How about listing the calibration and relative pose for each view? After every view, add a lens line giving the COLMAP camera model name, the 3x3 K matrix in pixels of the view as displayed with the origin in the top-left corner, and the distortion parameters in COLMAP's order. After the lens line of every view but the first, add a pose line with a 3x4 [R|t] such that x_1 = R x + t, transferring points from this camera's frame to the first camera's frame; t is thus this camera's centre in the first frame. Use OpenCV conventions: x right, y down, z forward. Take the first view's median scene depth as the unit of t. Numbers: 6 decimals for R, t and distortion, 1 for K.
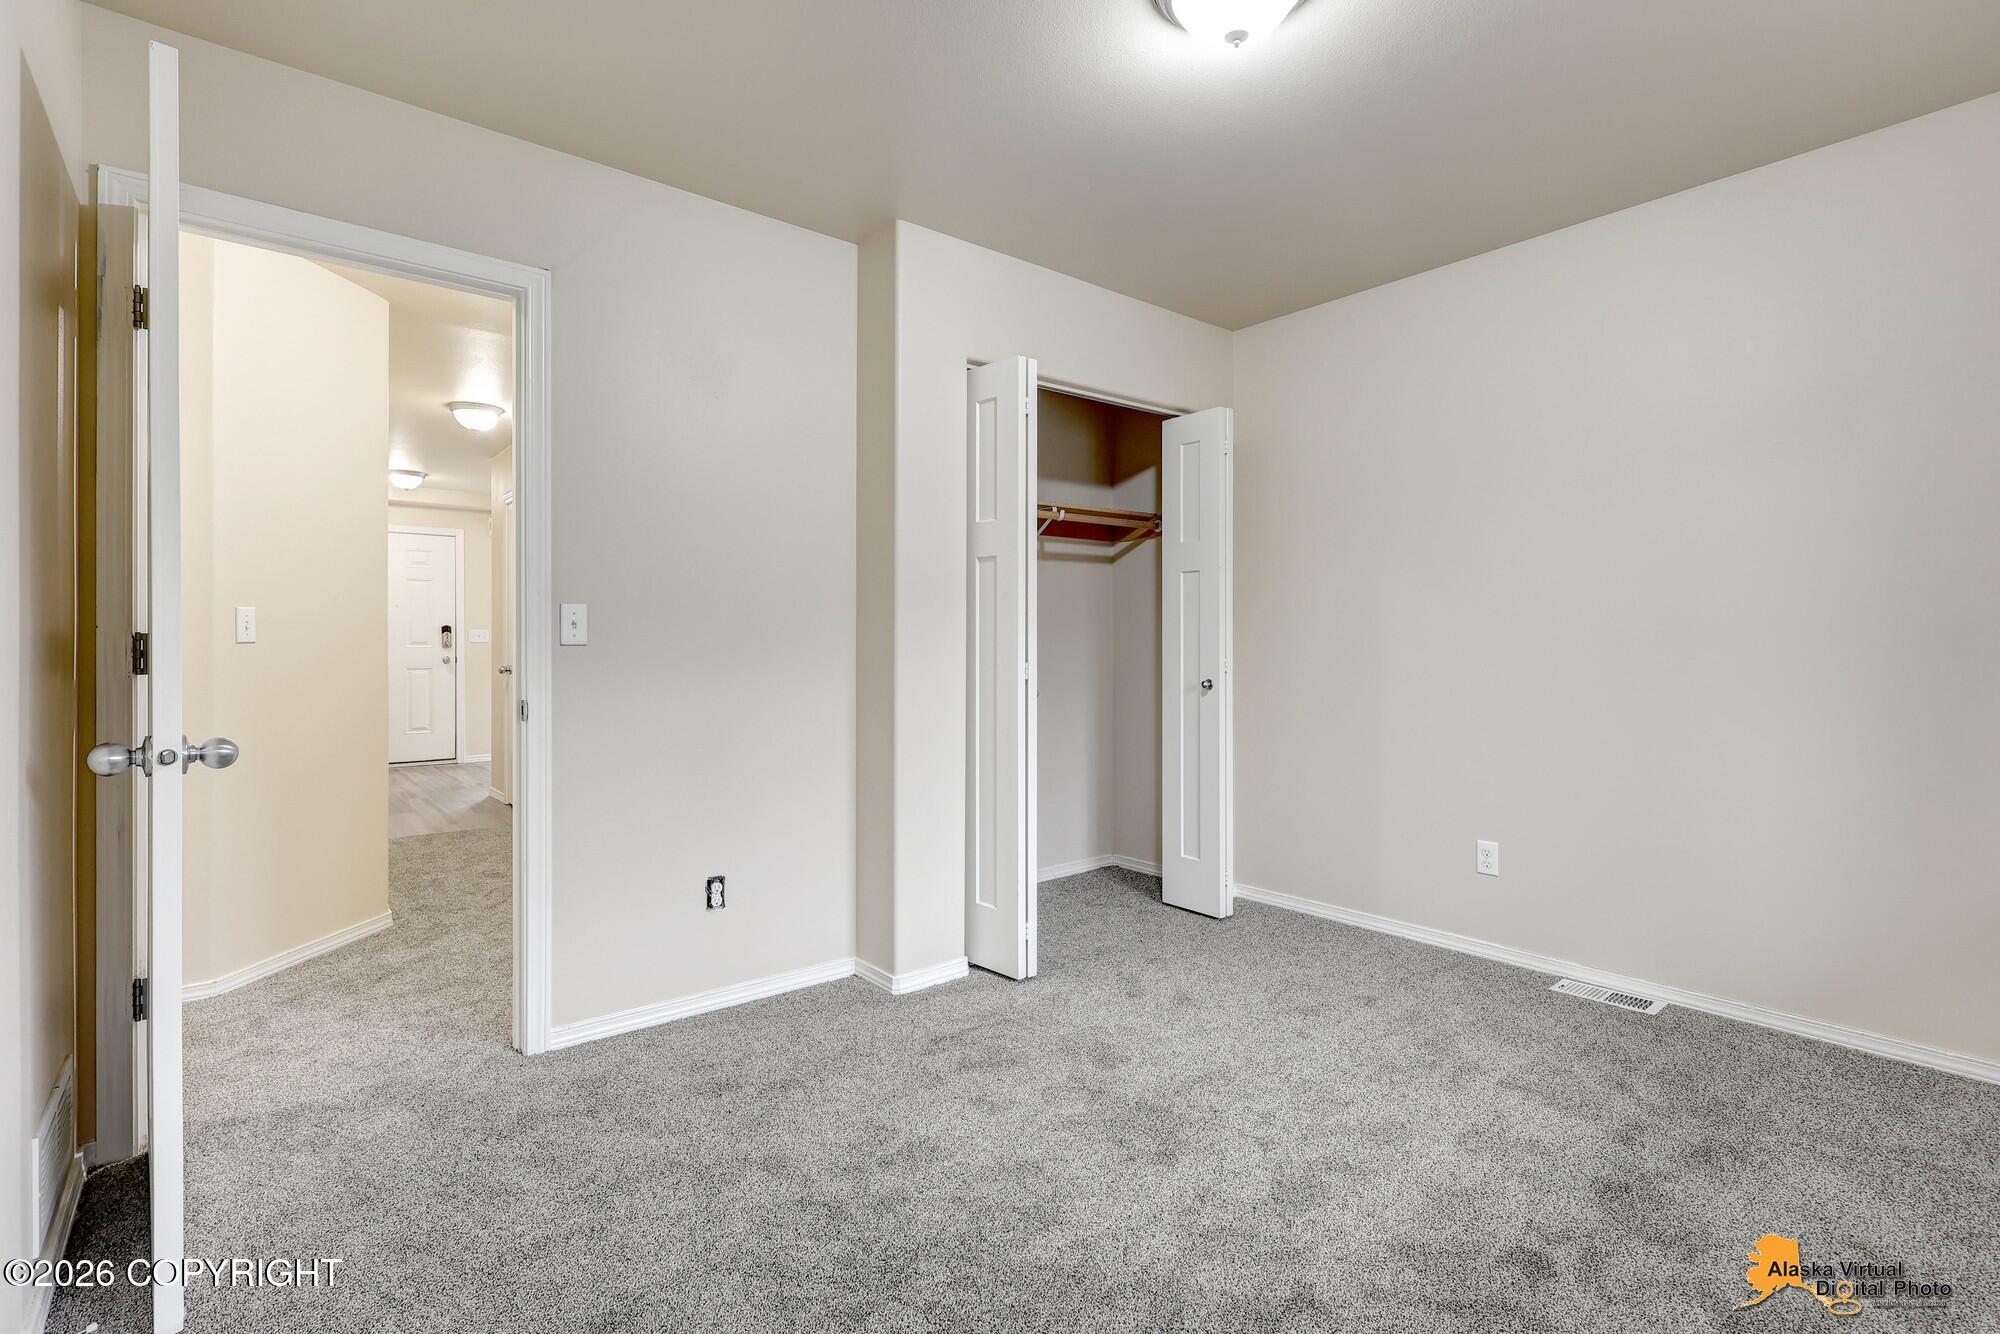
lens RADIAL K [[929.4, 0, 994.4], [0, 929.4, 646.8], [0, 0, 1]] dist [-0.001607, 0.000141]
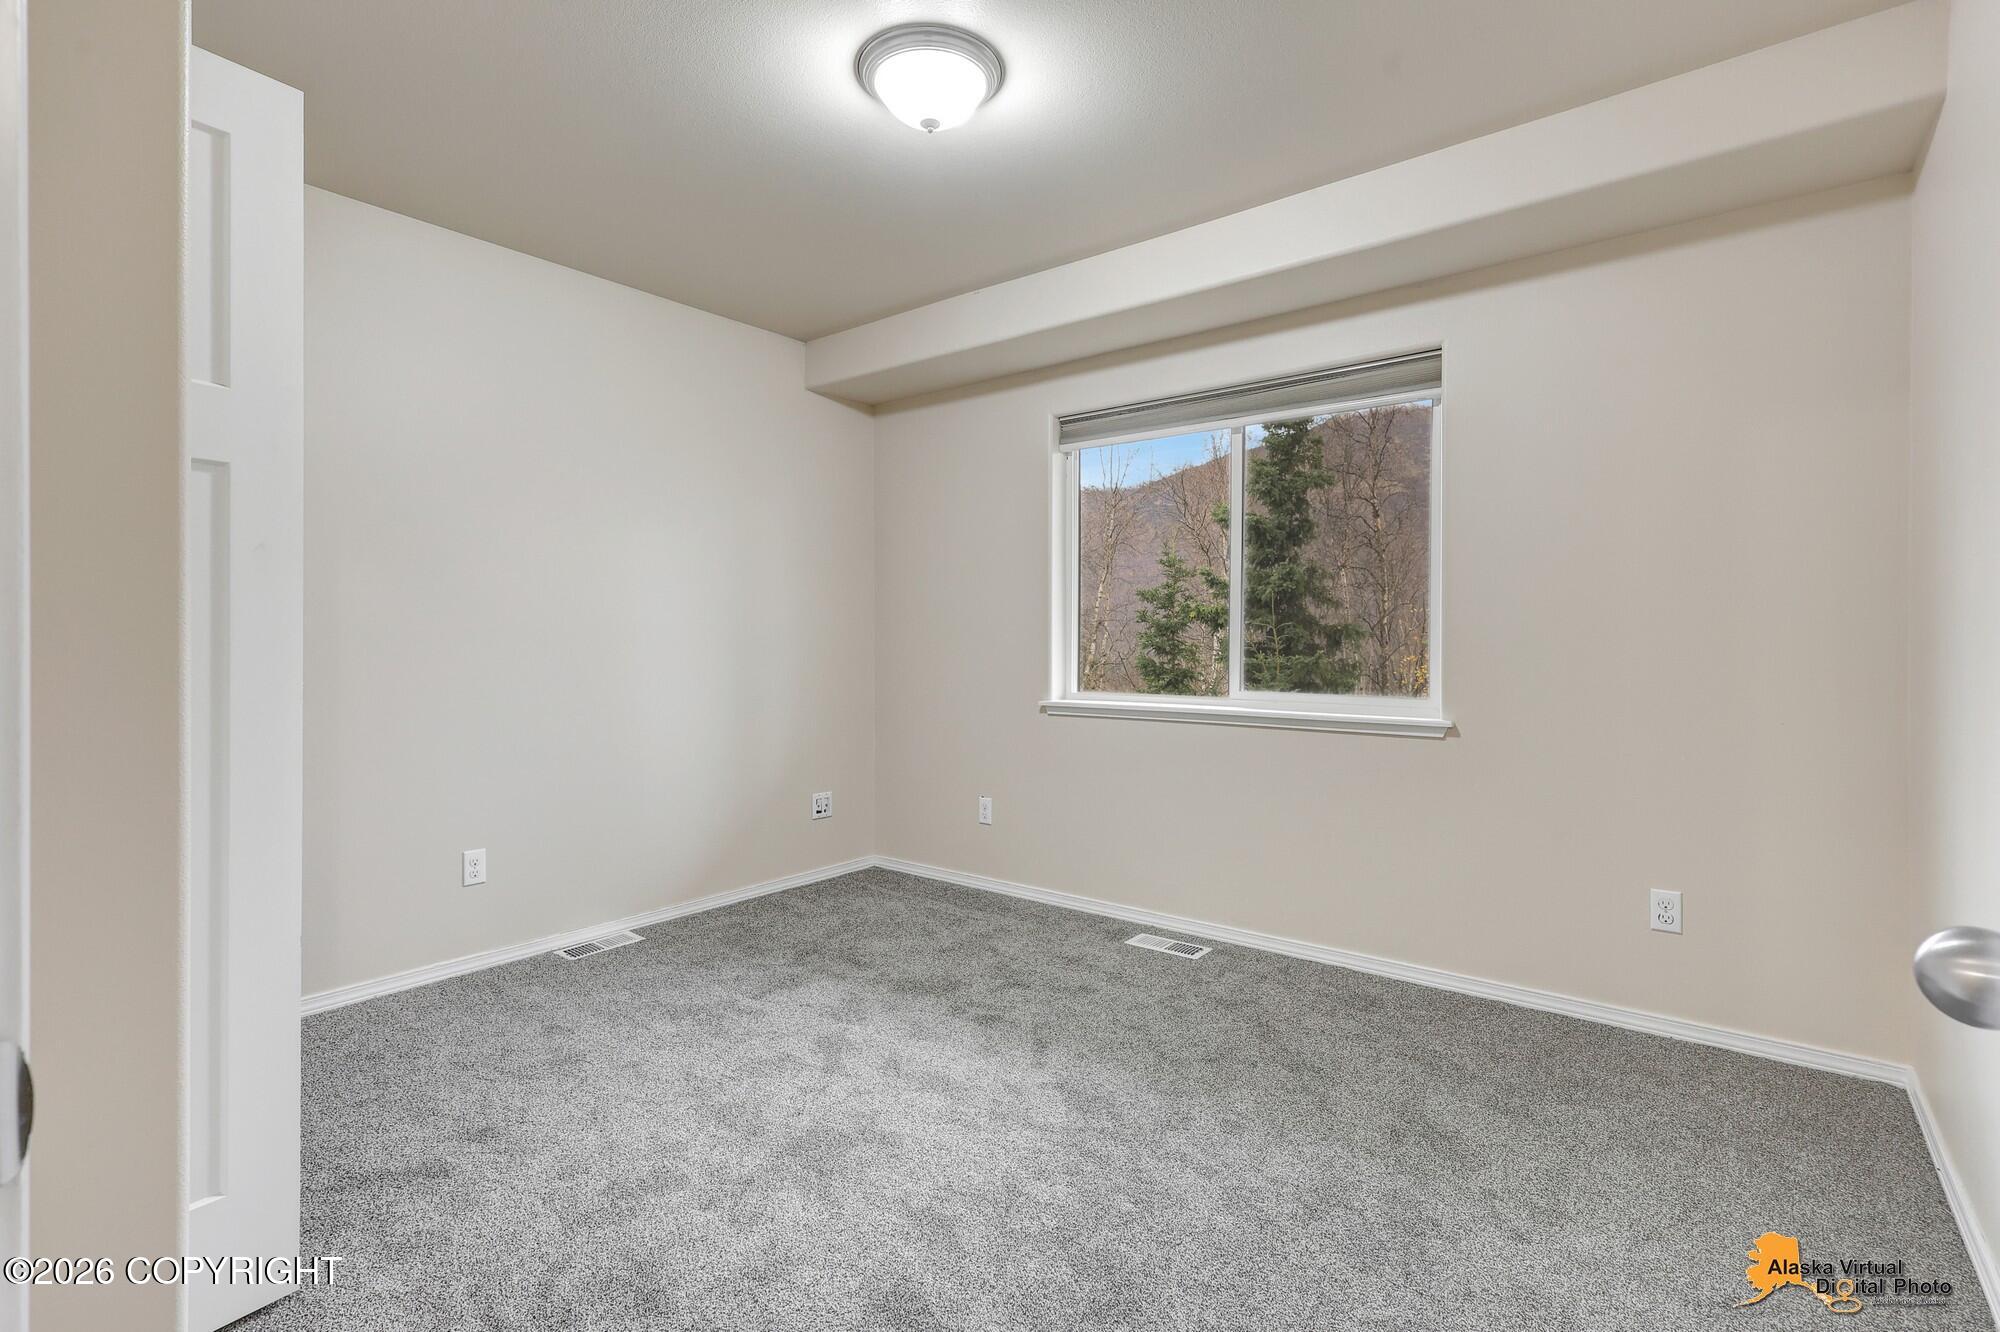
lens RADIAL K [[929.4, 0, 994.4], [0, 929.4, 645.8], [0, 0, 1]] dist [-0.001607, 0.000141]
pose [[-0.204226, -0.003014, 0.978919, -0.655863], [0.008274, 0.999954, 0.004805, -0.002637], [-0.978889, 0.009080, -0.204192, 0.841095]]
